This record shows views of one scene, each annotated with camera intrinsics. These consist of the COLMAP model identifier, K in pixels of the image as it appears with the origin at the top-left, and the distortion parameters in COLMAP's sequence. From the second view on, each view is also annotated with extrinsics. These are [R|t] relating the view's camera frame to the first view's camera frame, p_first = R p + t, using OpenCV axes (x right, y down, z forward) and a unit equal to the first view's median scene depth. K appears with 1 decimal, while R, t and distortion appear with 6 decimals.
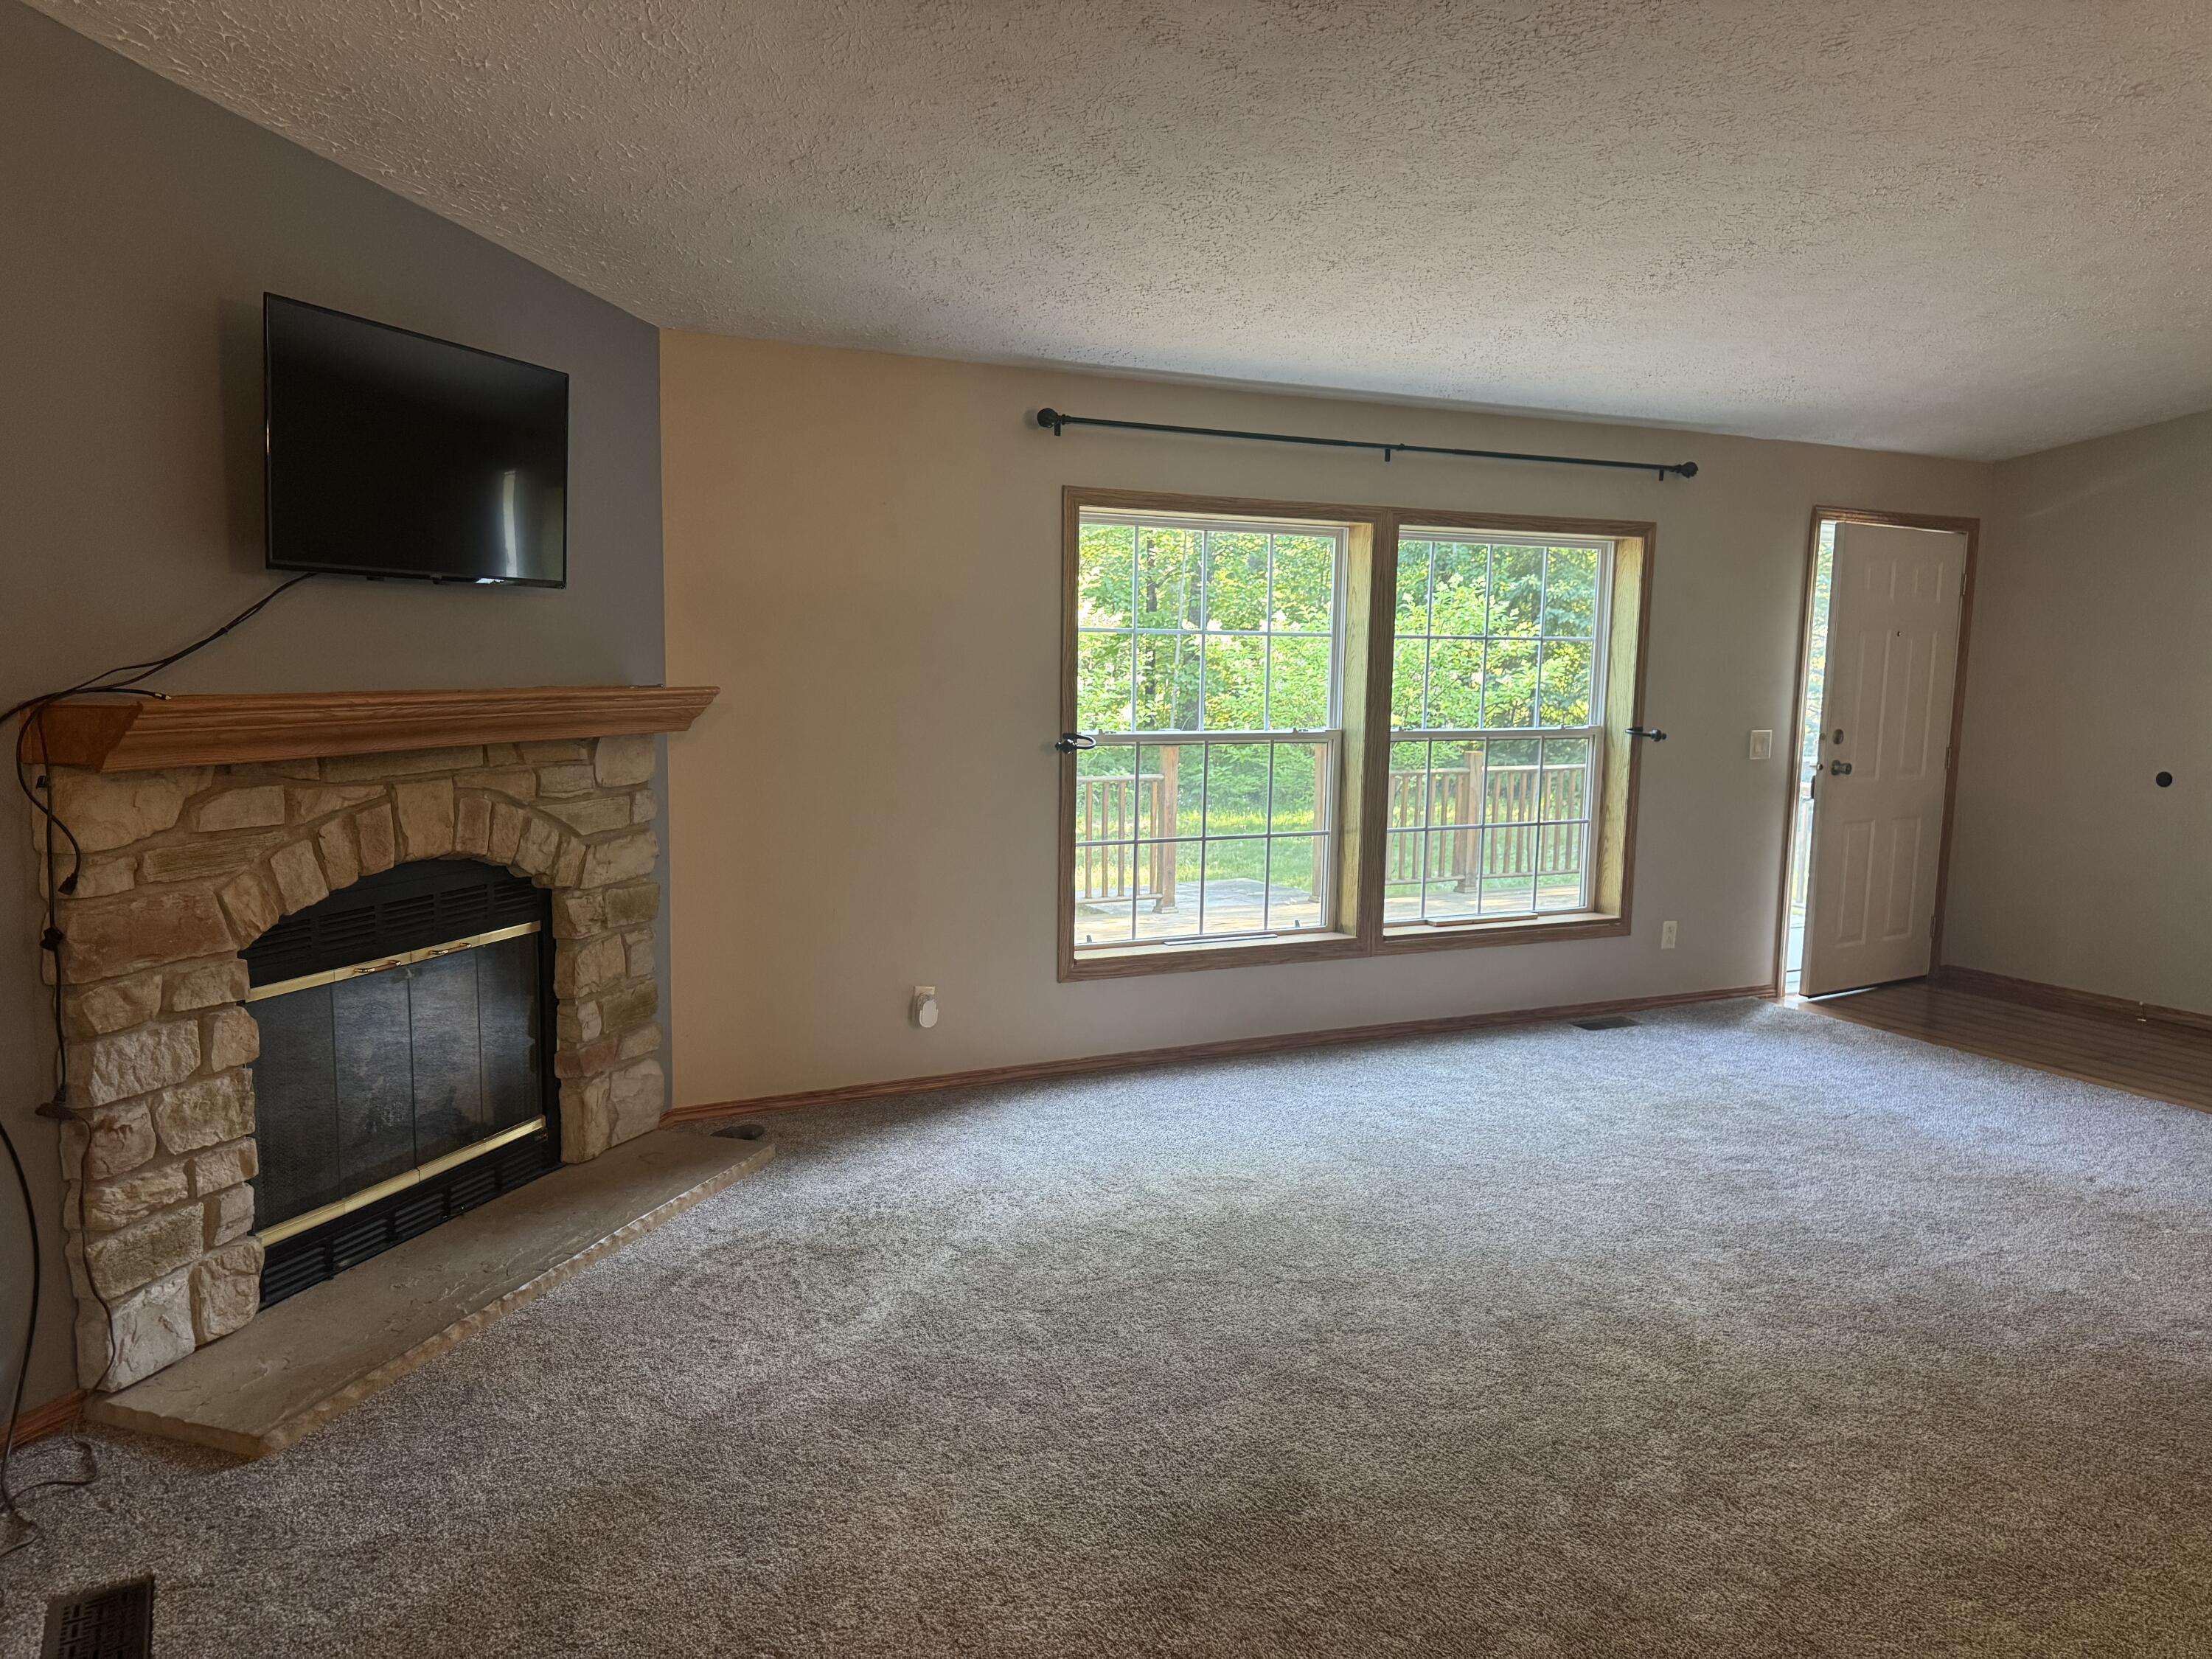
lens RADIAL K [[1533.5, 0, 1154.7], [0, 1533.5, 832.8], [0, 0, 1]] dist [0.066025, -0.060631]
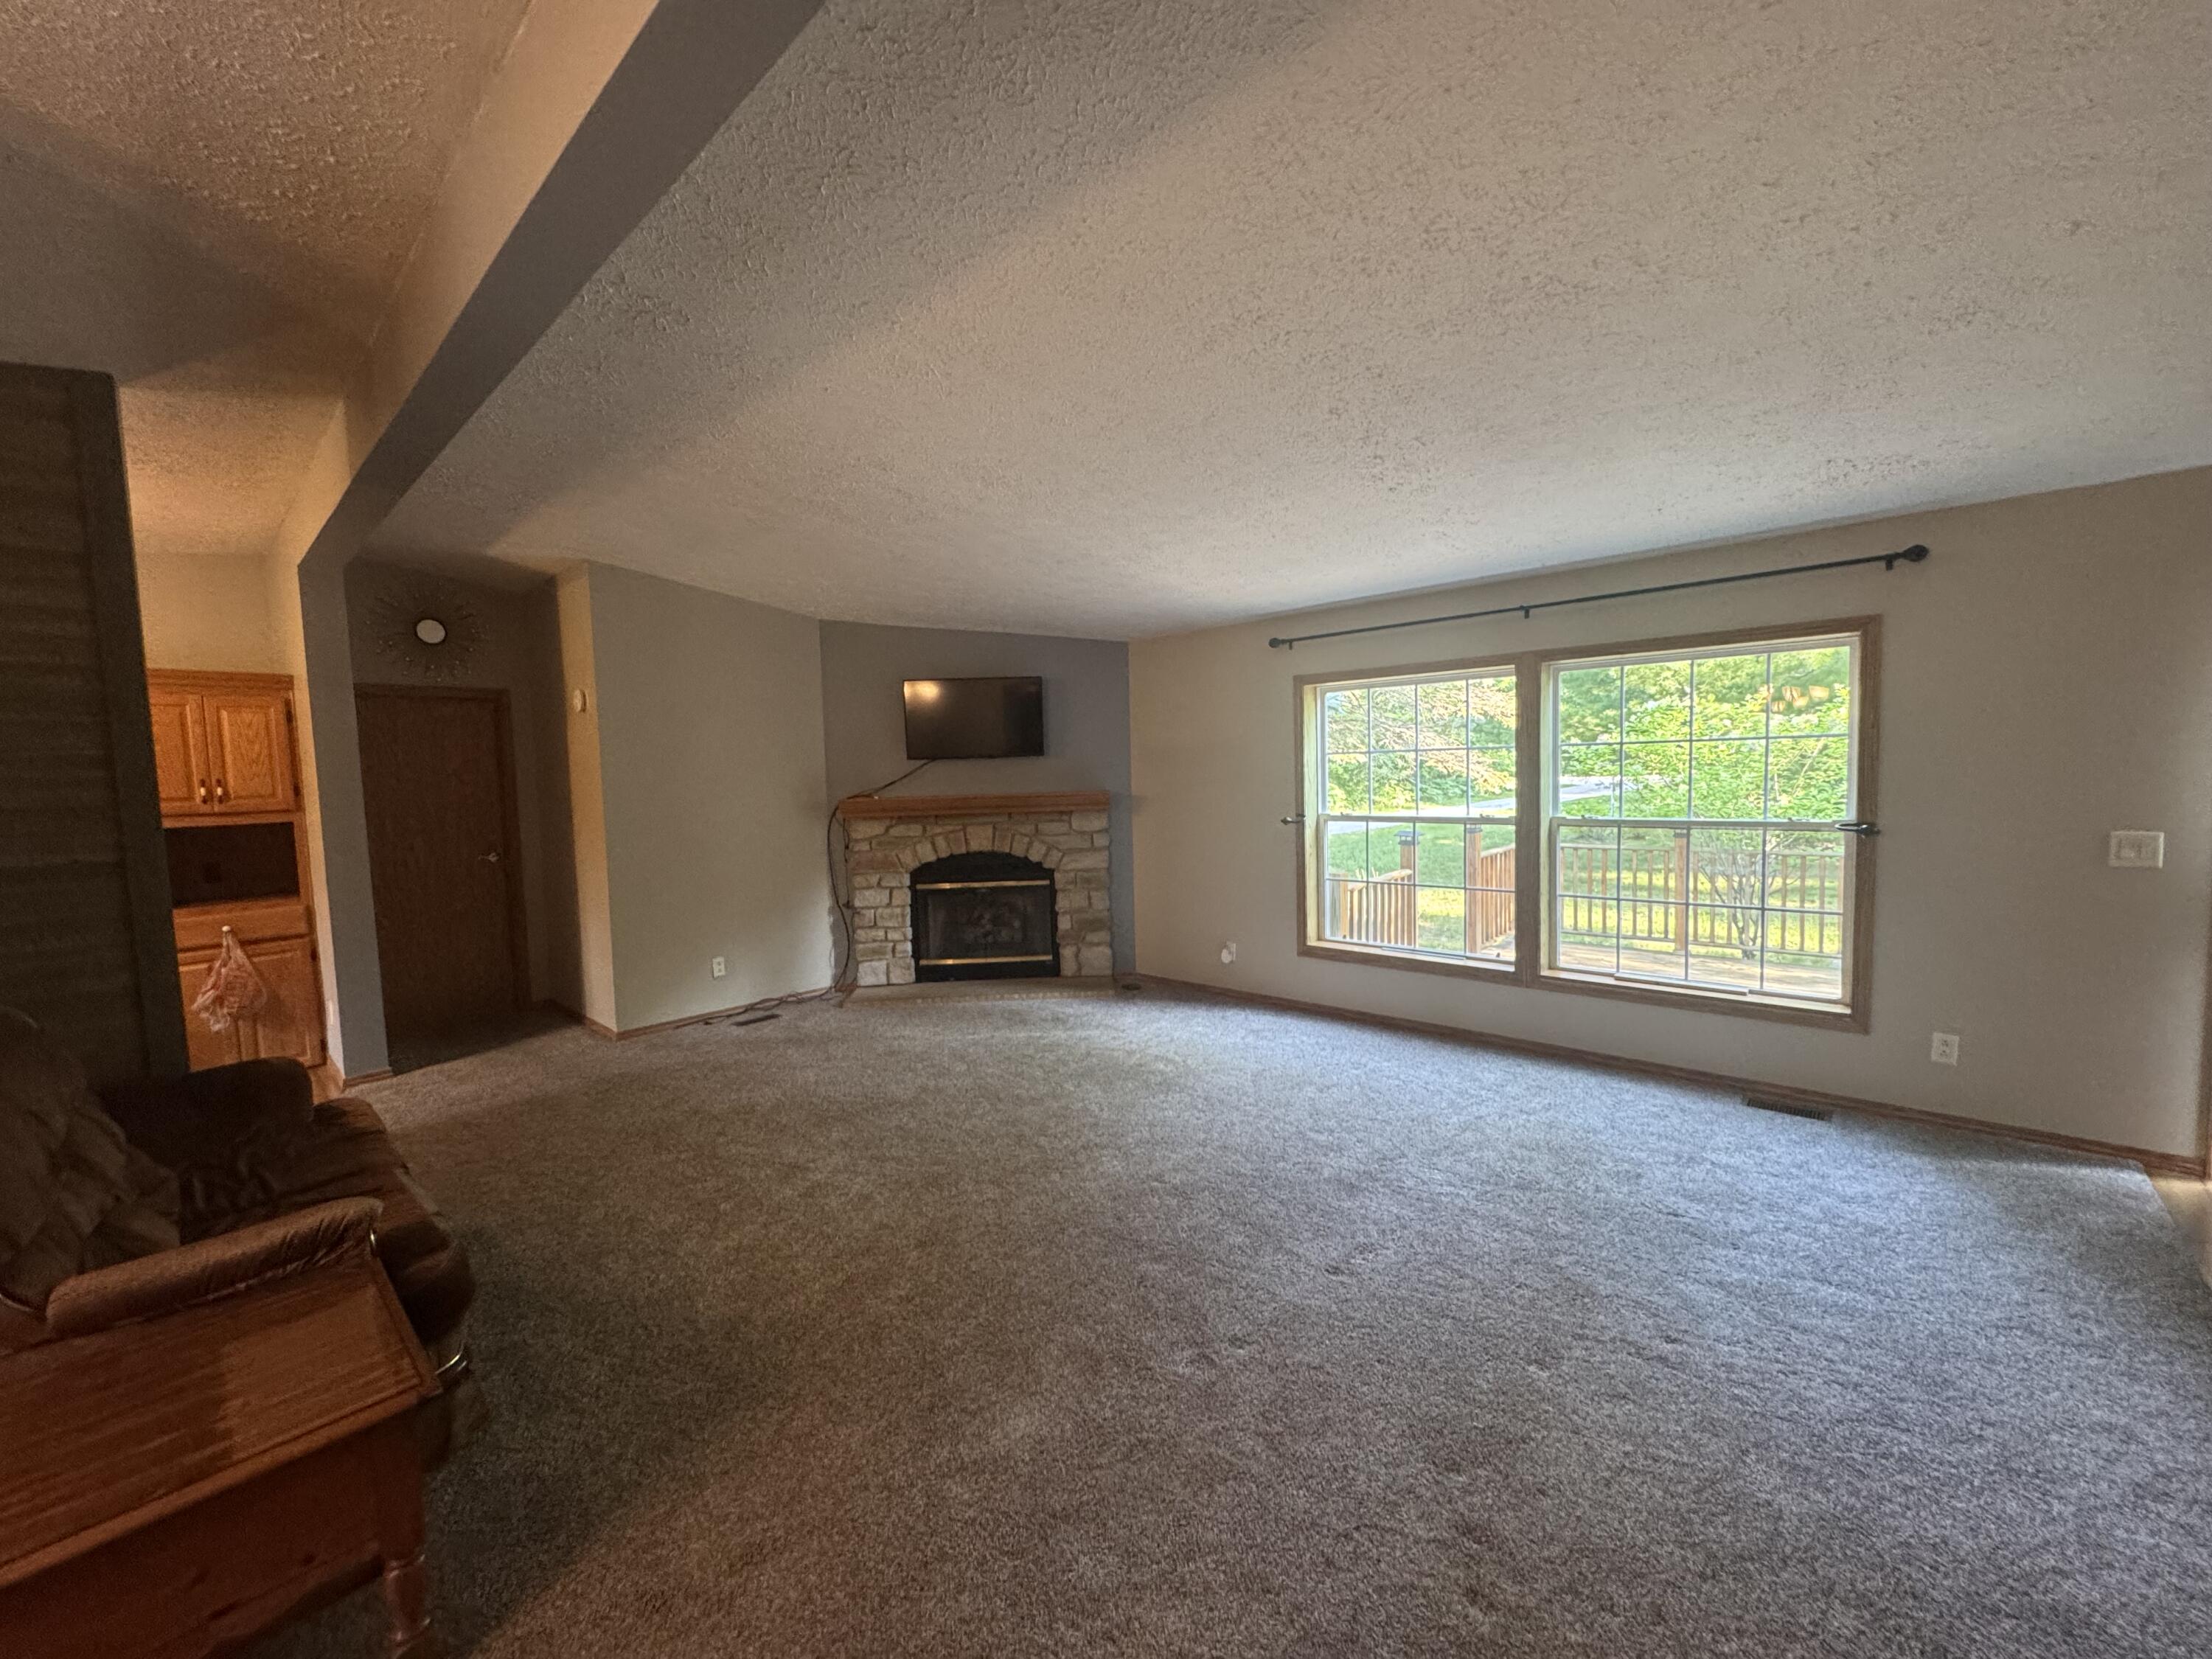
lens RADIAL K [[902.3, 0, 1109.8], [0, 902.3, 823.0], [0, 0, 1]] dist [-0.001985, -0.000187]
pose [[0.351317, 0.031668, -0.935721, 1.163562], [-0.072935, 0.997316, 0.006369, -0.062674], [0.933412, 0.066009, 0.352684, 0.598763]]
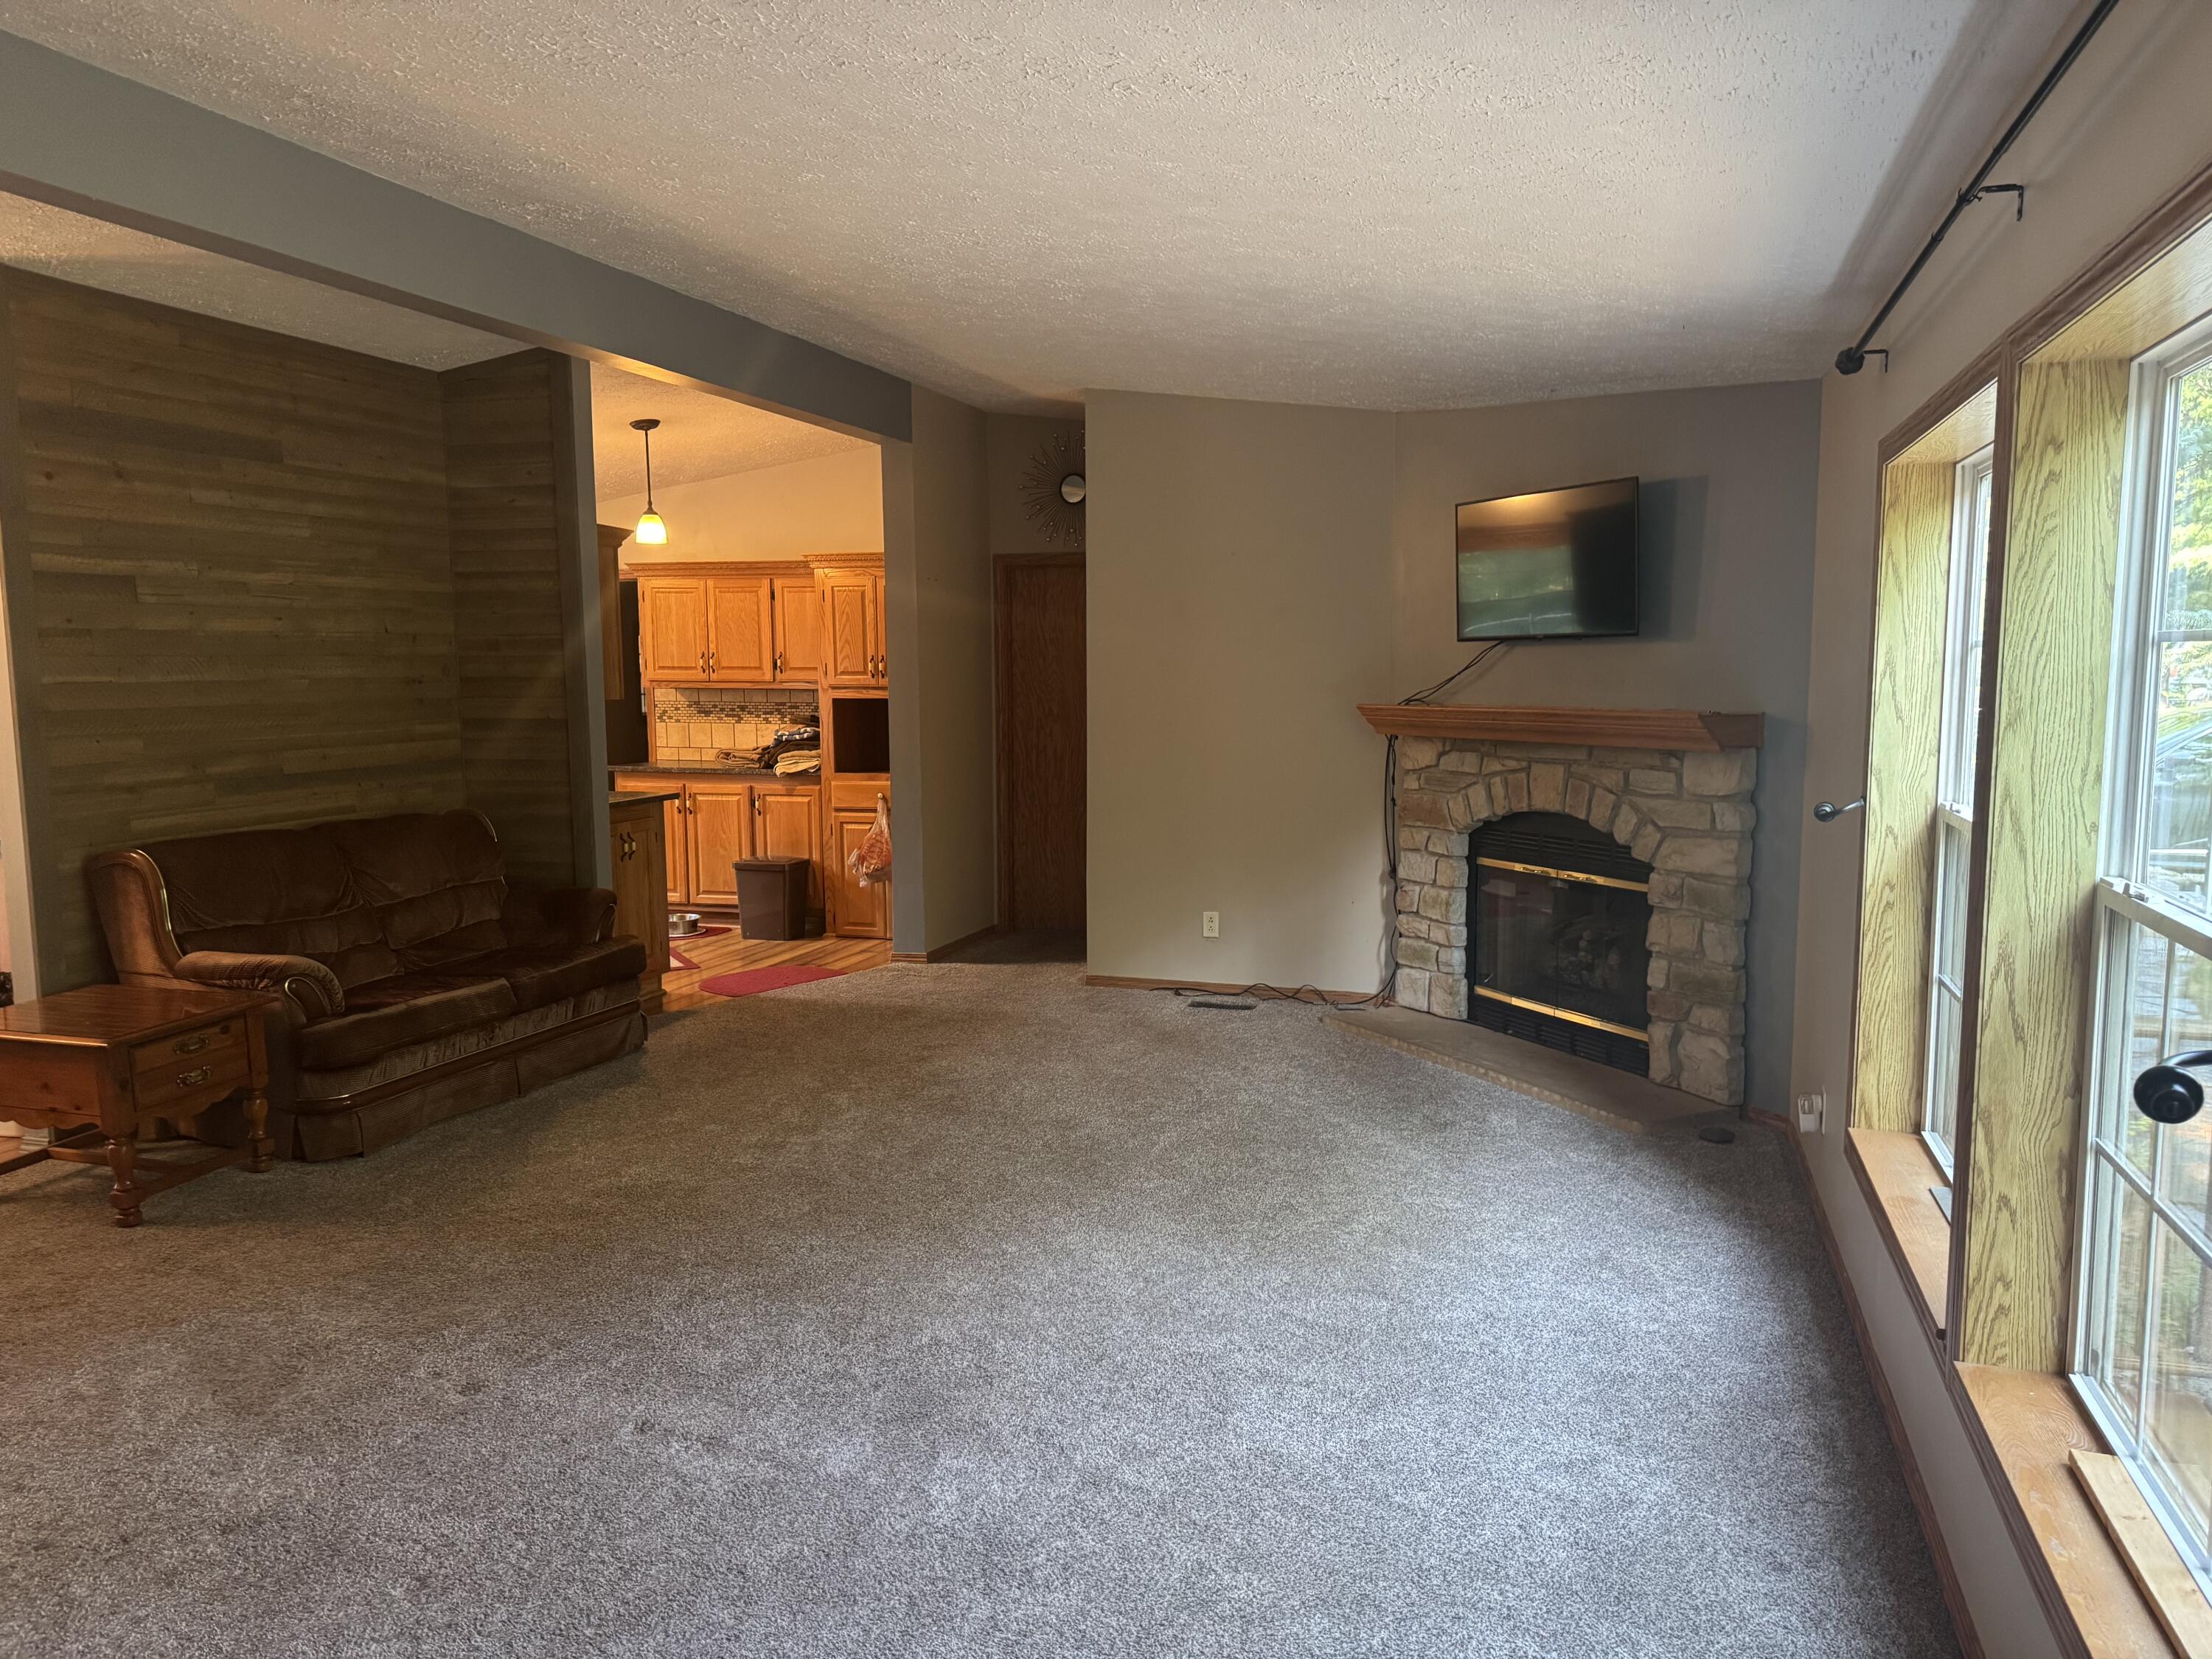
lens RADIAL K [[1569.6, 0, 1113.0], [0, 1569.6, 836.4], [0, 0, 1]] dist [0.134215, -0.210769]
pose [[-0.721964, 0.064031, -0.688961, 0.947247], [-0.084409, 0.980122, 0.179543, -0.206194], [0.686762, 0.187779, -0.702208, 1.774883]]
